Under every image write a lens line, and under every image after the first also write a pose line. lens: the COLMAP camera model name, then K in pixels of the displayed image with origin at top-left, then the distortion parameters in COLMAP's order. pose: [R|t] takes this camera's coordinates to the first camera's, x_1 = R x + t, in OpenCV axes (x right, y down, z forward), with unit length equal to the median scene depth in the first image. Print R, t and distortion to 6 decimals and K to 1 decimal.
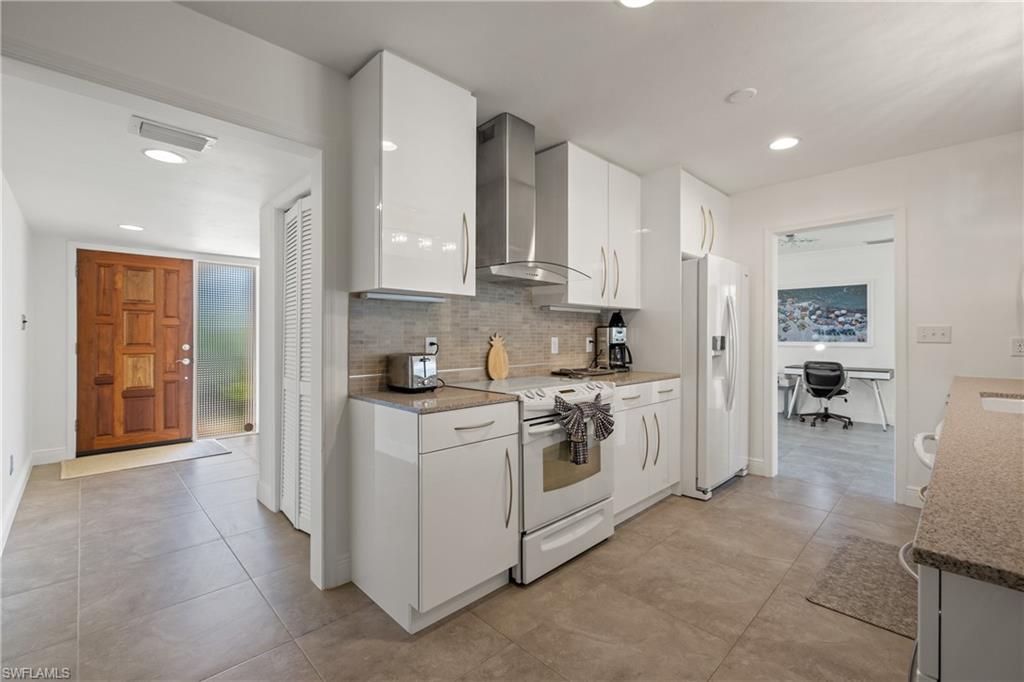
lens RADIAL K [[434.1, 0, 508.5], [0, 434.1, 338.9], [0, 0, 1]] dist [0.002463, 0.000350]
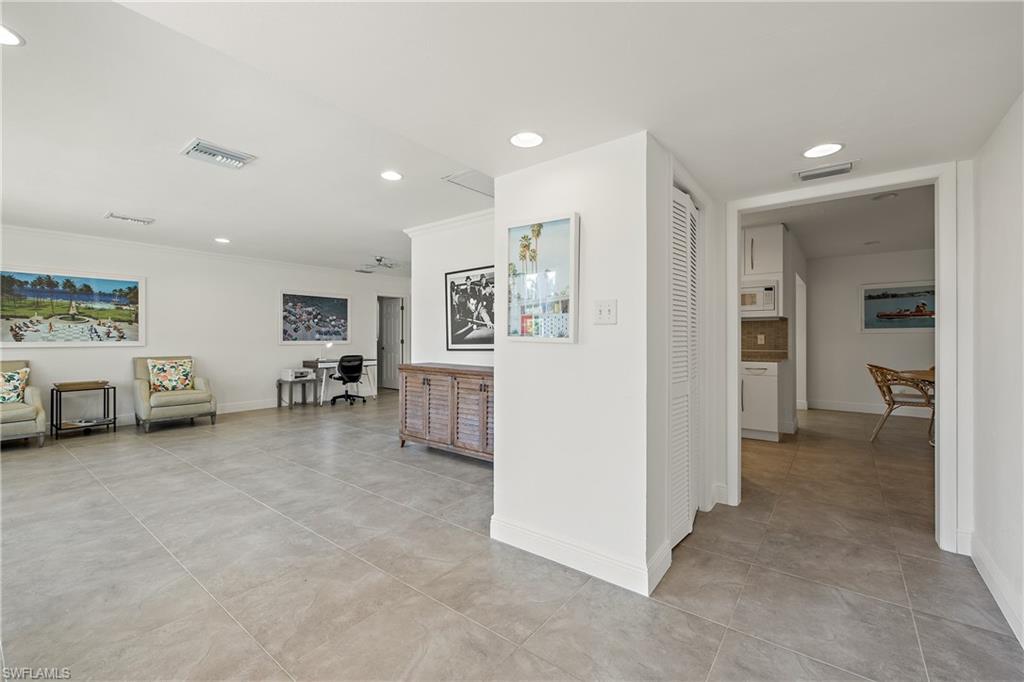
lens RADIAL K [[434.1, 0, 503.9], [0, 434.1, 338.9], [0, 0, 1]] dist [0.002463, 0.000350]
pose [[-0.129511, -0.004630, 0.991567, -0.777934], [0.004537, 0.999976, 0.005262, -0.003015], [-0.991568, 0.005181, -0.129487, 0.857186]]
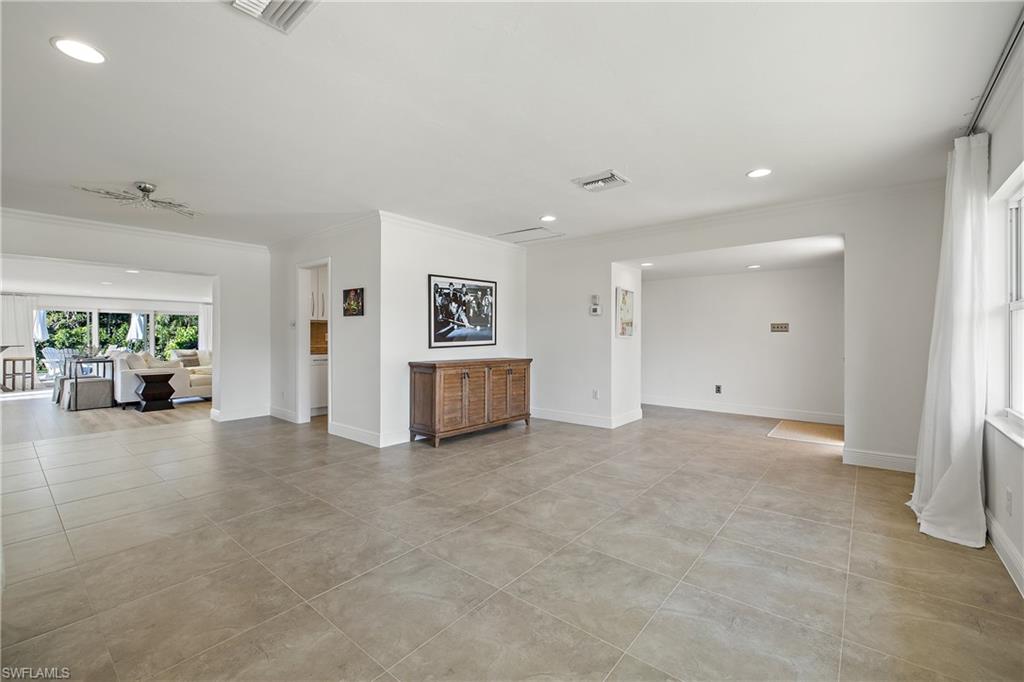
lens RADIAL K [[434.1, 0, 515.8], [0, 434.1, 342.1], [0, 0, 1]] dist [0.002463, 0.000350]
pose [[-0.993132, -0.000924, -0.117000, 0.138010], [-0.003464, 0.999763, 0.021513, -0.009983], [0.116952, 0.021770, -0.992899, 1.913560]]
